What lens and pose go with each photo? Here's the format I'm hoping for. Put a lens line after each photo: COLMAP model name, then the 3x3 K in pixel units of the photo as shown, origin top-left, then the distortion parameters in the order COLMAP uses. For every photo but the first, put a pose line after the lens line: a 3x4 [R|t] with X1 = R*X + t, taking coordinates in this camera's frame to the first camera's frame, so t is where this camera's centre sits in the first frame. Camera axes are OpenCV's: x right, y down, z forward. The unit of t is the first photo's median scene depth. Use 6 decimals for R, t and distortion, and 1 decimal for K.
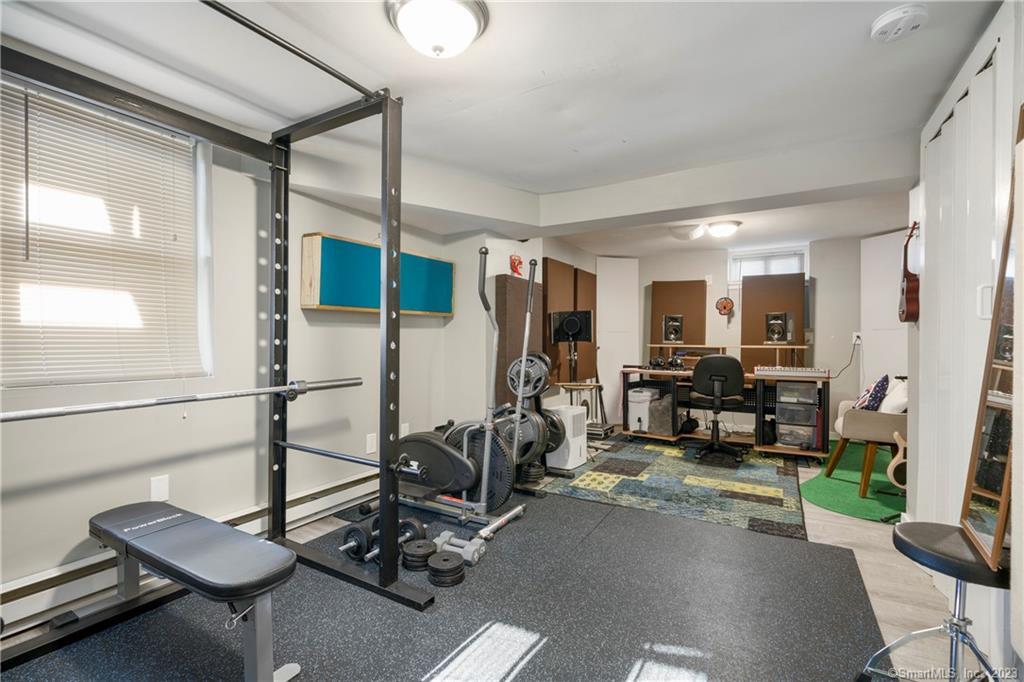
lens RADIAL K [[473.2, 0, 507.4], [0, 473.2, 341.7], [0, 0, 1]] dist [-0.008638, 0.000540]
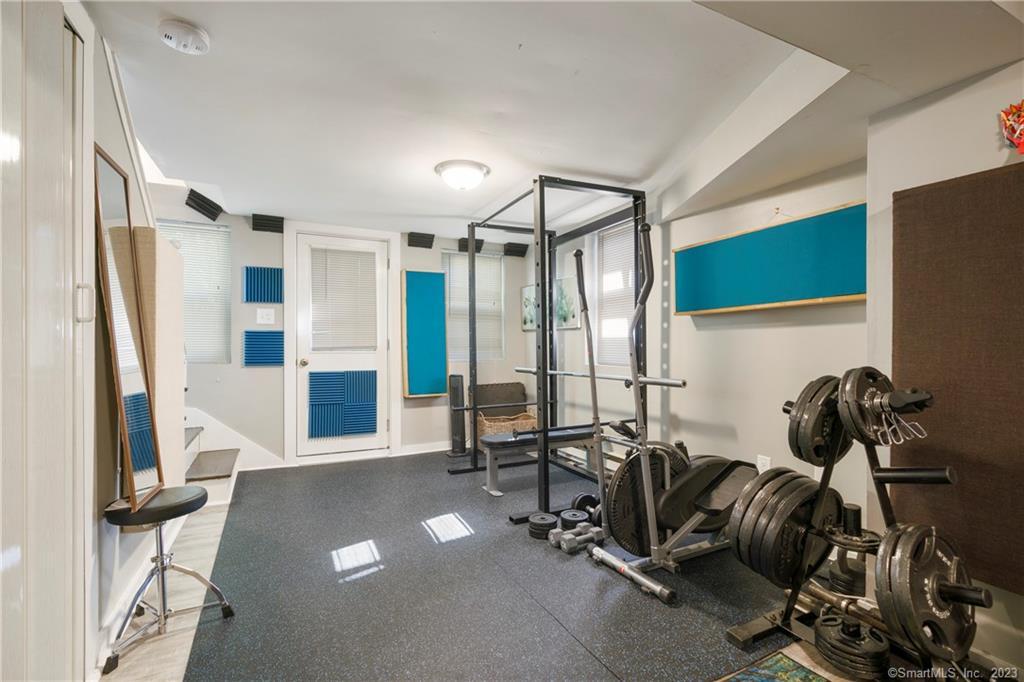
lens RADIAL K [[473.2, 0, 507.4], [0, 473.2, 341.7], [0, 0, 1]] dist [-0.008638, 0.000540]
pose [[-0.554764, 0.003598, -0.832000, 1.222818], [0.006015, 0.999982, 0.000313, -0.011497], [0.831986, -0.004830, -0.554776, 2.047711]]
